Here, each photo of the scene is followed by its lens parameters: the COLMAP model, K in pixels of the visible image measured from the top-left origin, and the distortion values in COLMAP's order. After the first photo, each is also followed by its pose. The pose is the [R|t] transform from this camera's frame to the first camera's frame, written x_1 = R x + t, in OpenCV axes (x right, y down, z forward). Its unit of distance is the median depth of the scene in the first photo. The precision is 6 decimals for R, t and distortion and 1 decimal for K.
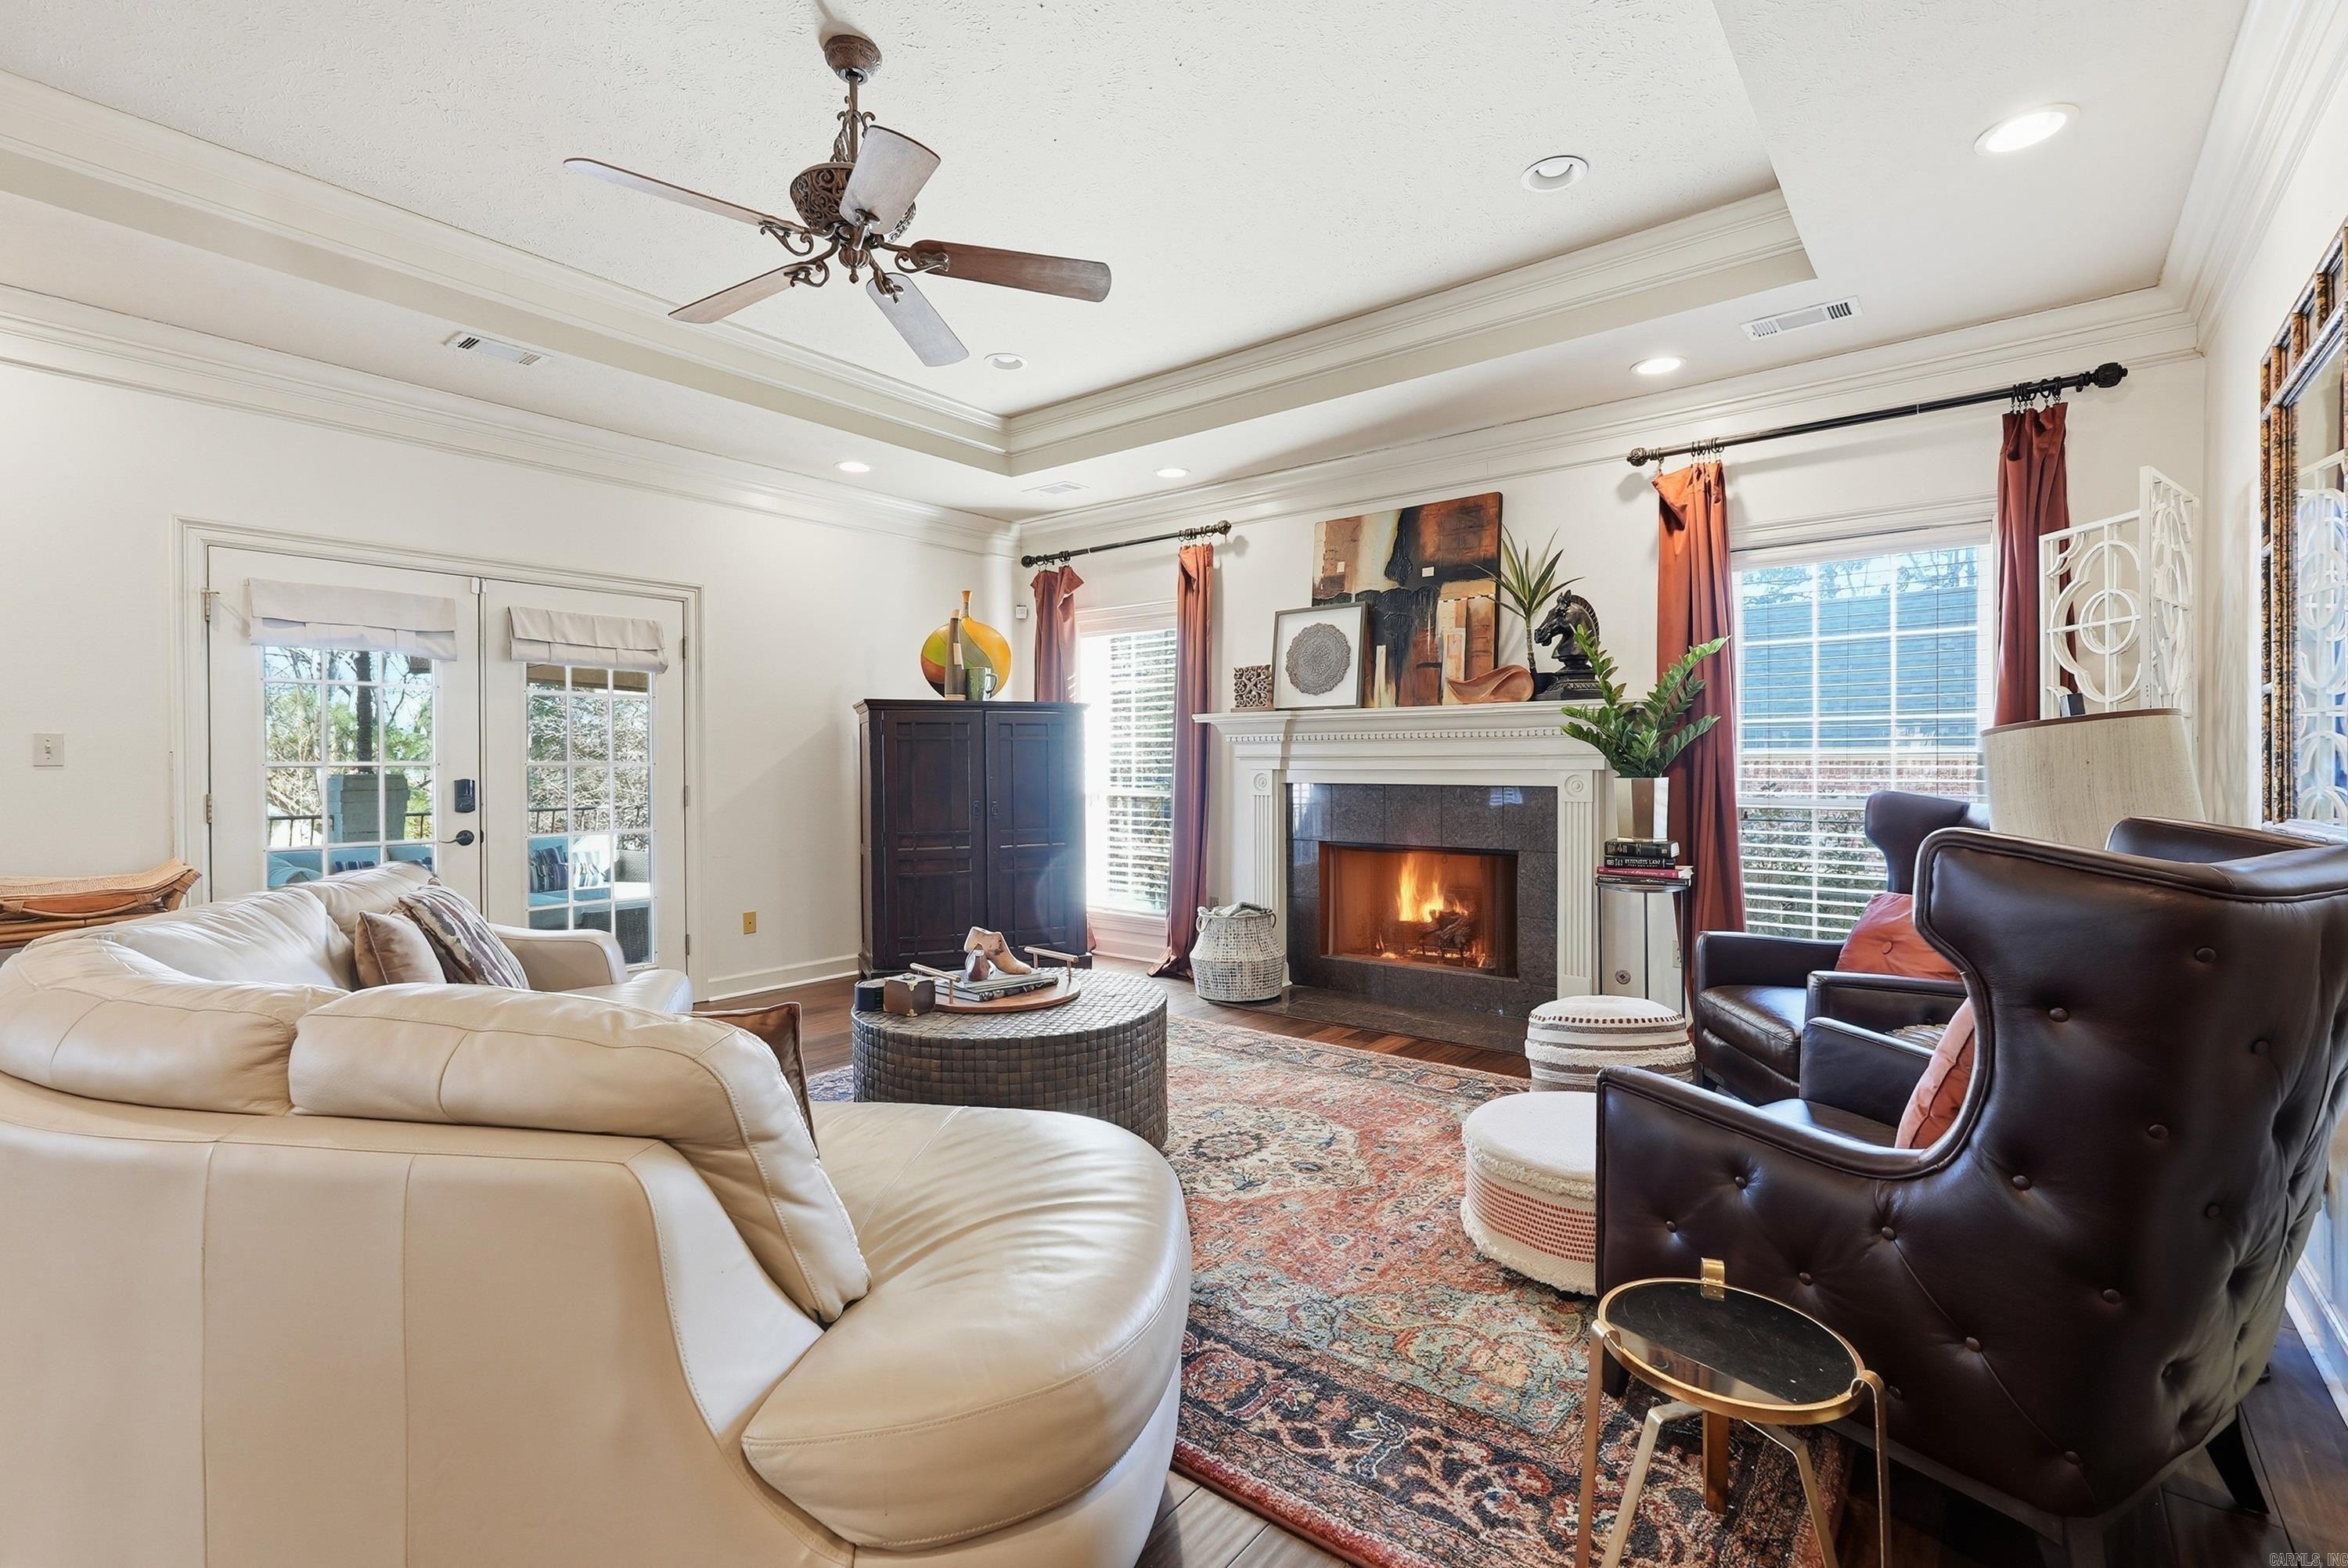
lens RADIAL K [[1057.3, 0, 1164.3], [0, 1057.3, 764.2], [0, 0, 1]] dist [-0.018056, 0.007955]
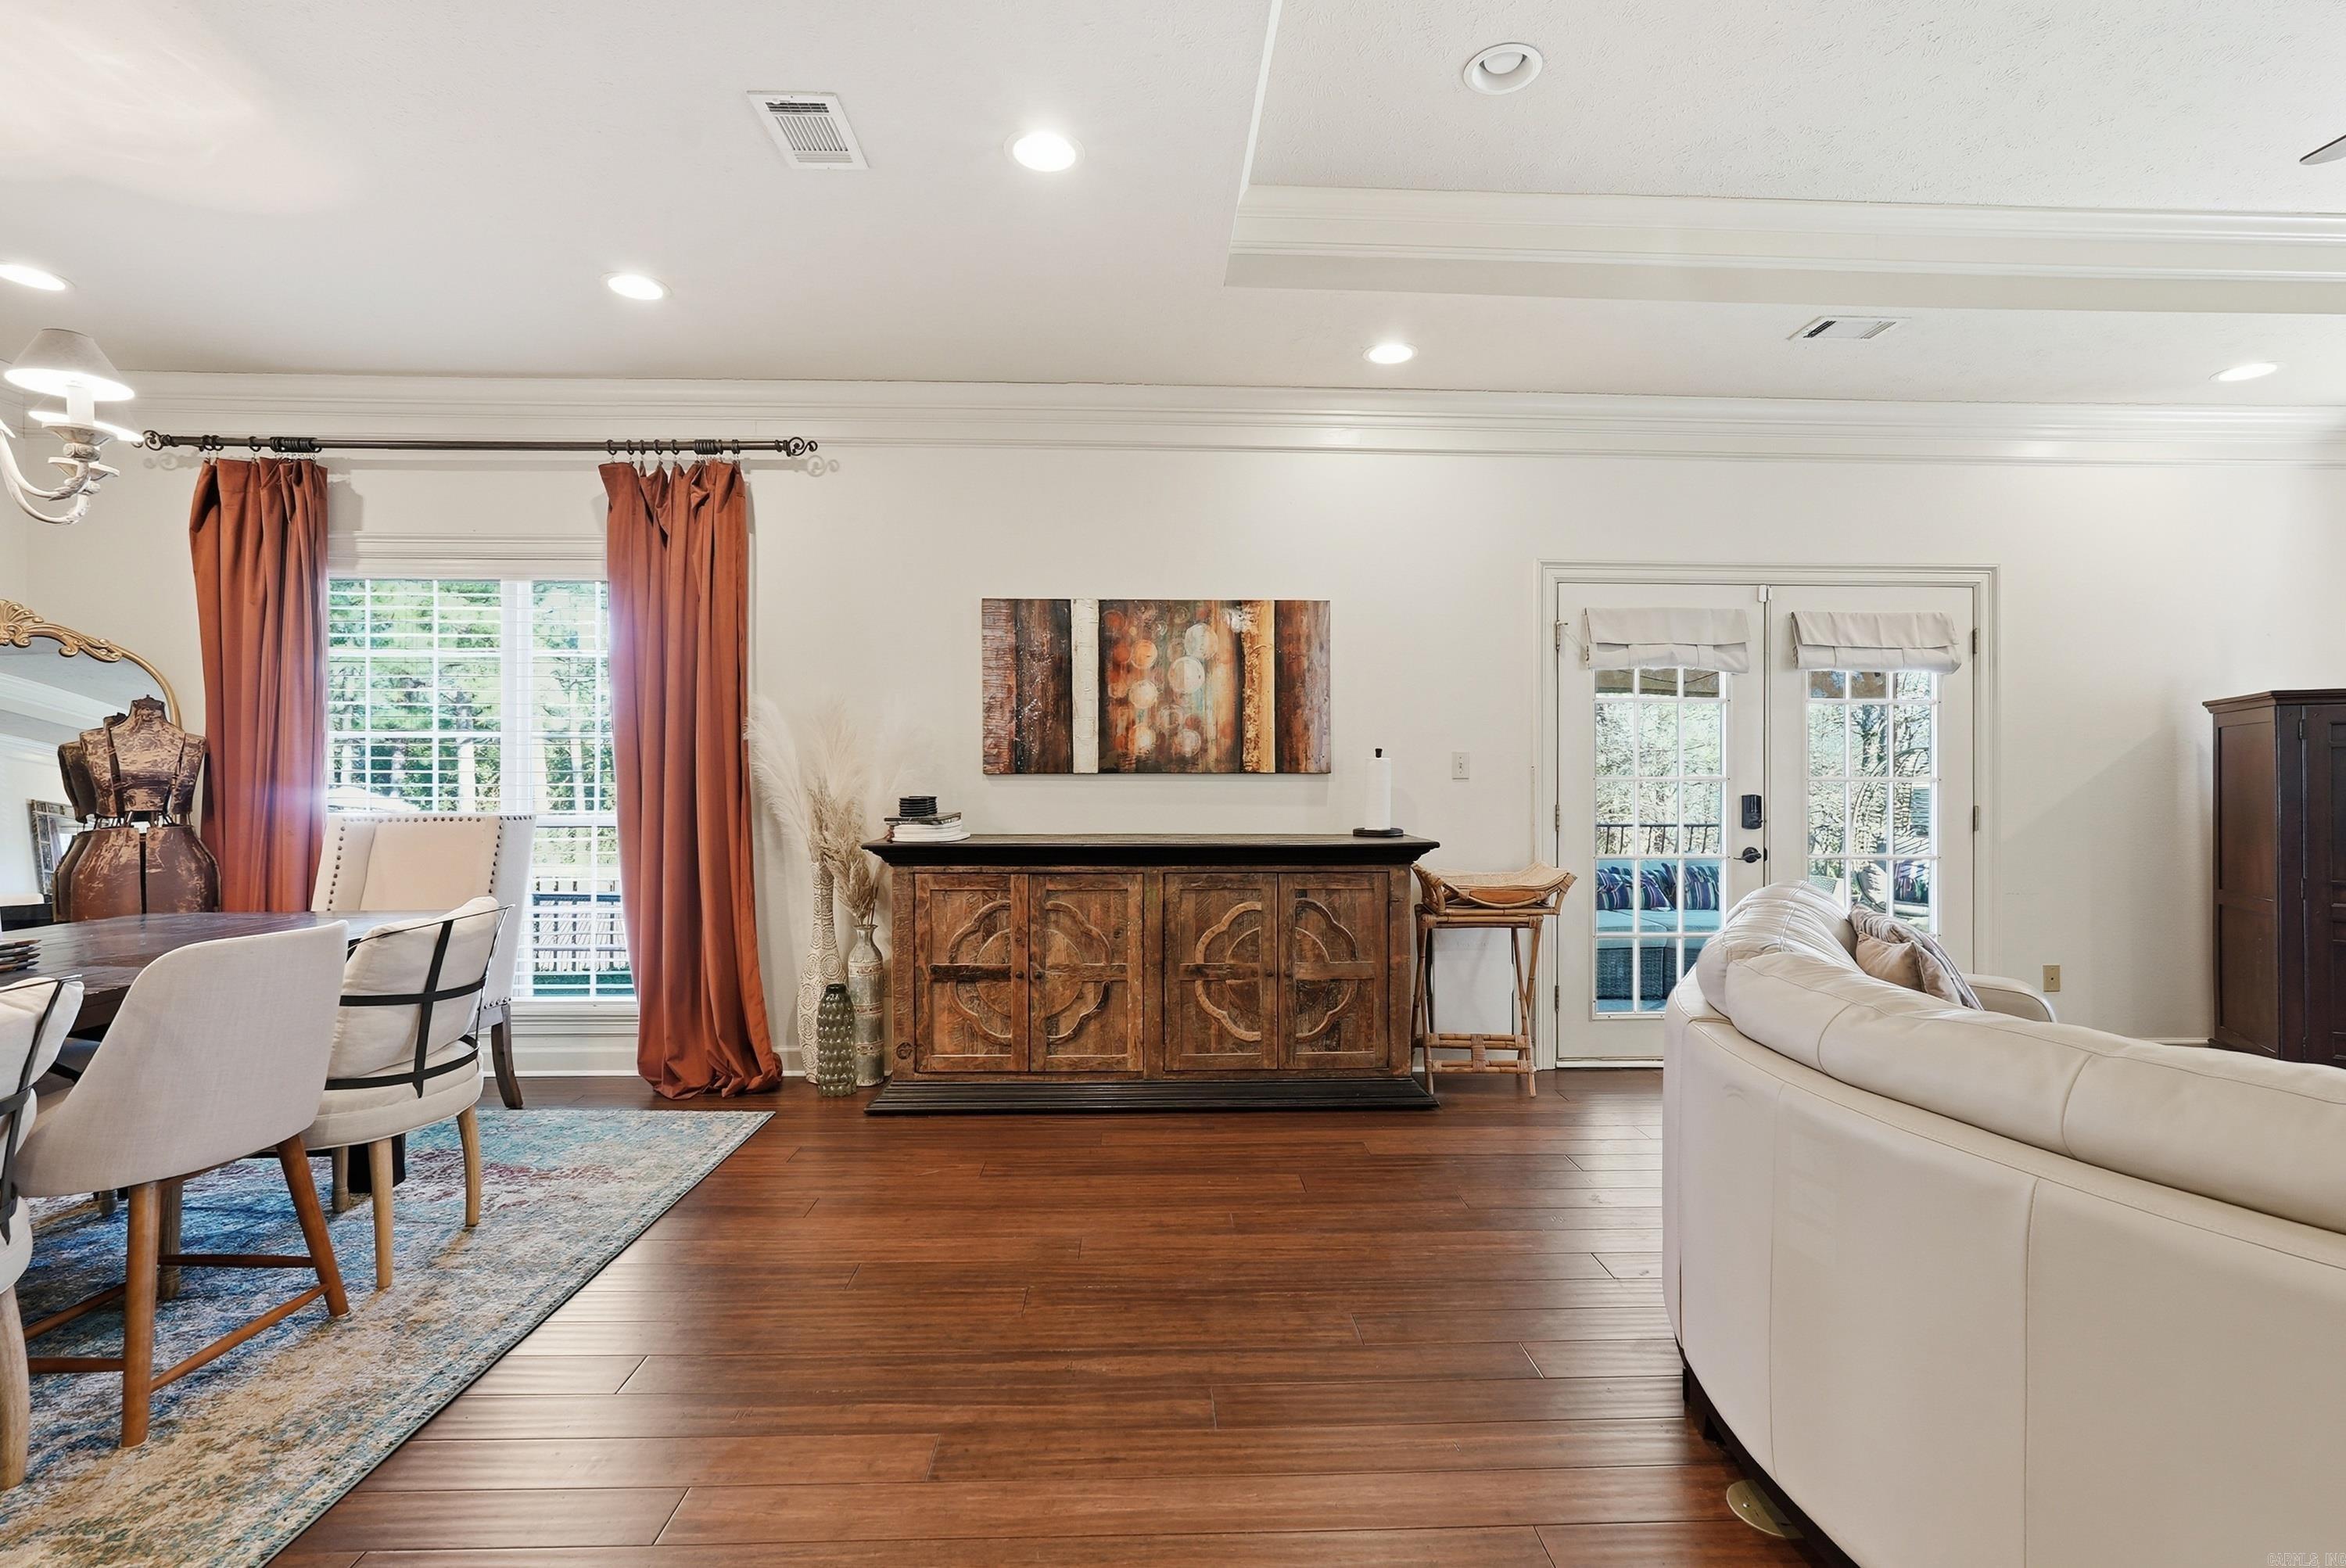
lens RADIAL K [[1056.6, 0, 1182.5], [0, 1056.6, 781.8], [0, 0, 1]] dist [-0.018056, 0.007955]
pose [[0.655634, 0.006205, -0.755054, -0.273297], [-0.004720, 0.999980, 0.004119, 0.000753], [0.755064, 0.000863, 0.655650, -0.031514]]
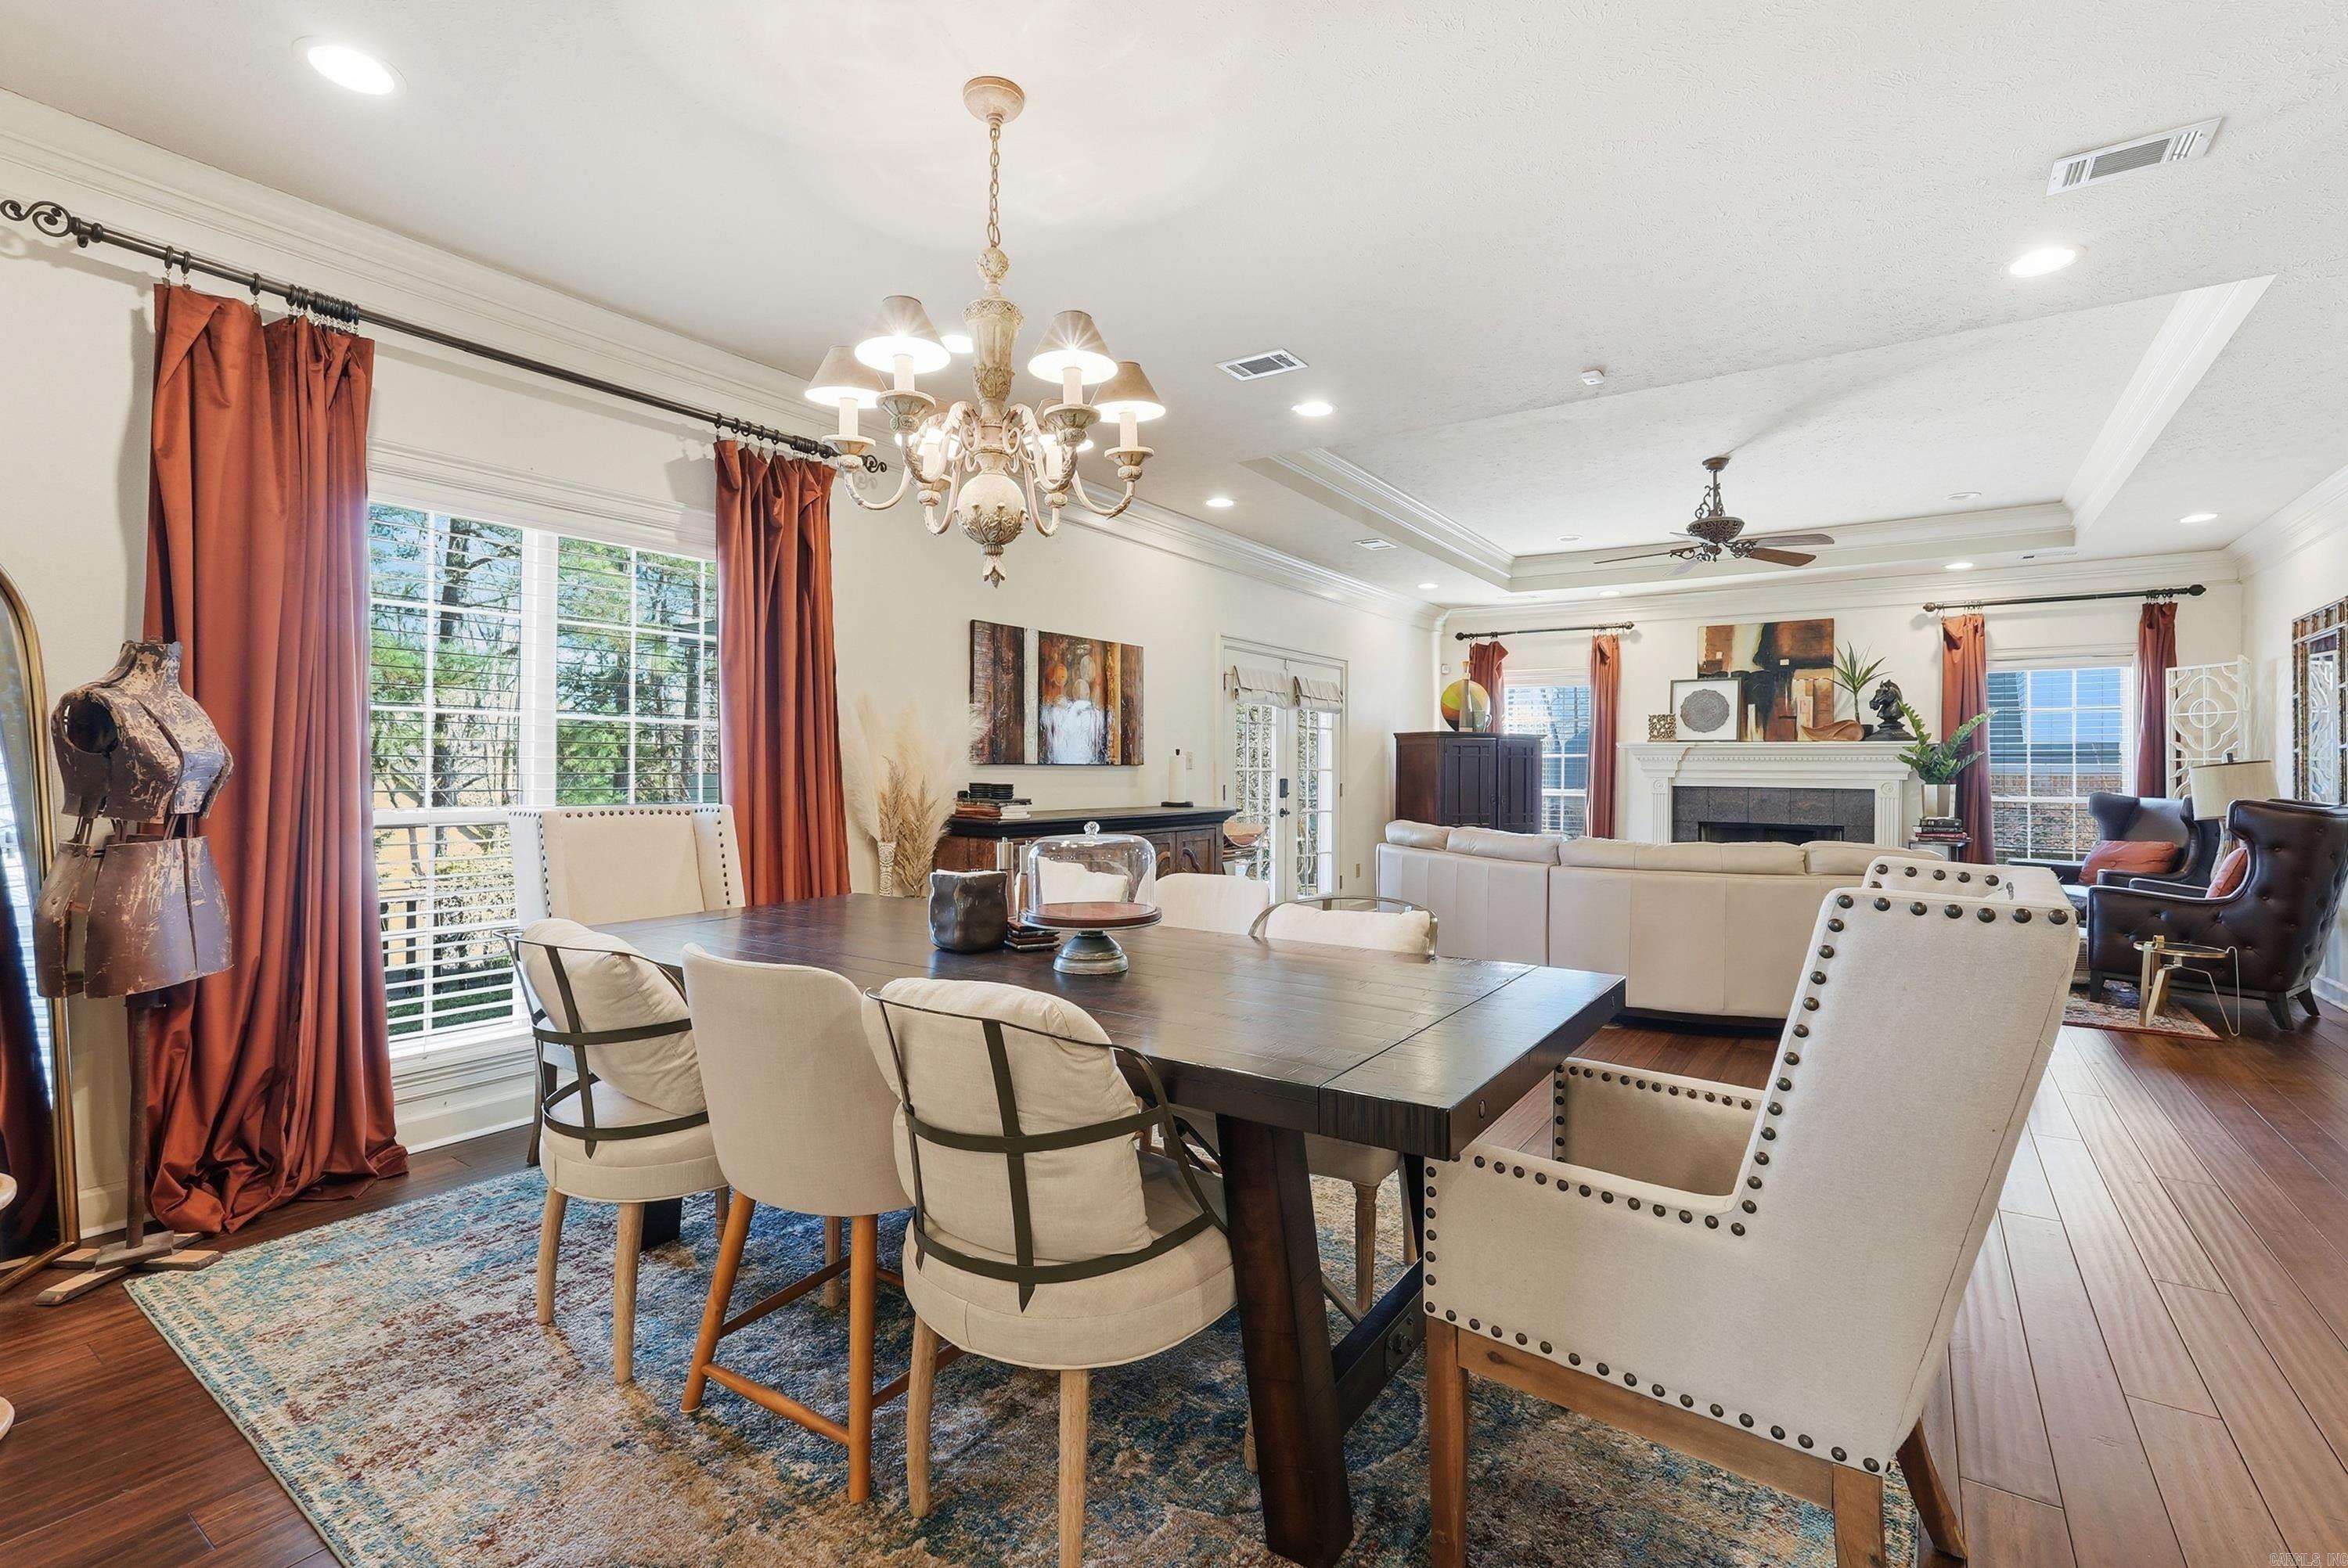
lens RADIAL K [[1057.3, 0, 1170.4], [0, 1057.3, 765.3], [0, 0, 1]] dist [-0.018056, 0.007955]
pose [[0.997374, 0.011580, 0.071486, -0.957649], [-0.011340, 0.999929, -0.003766, 0.001690], [-0.071524, 0.002946, 0.997435, -0.691950]]
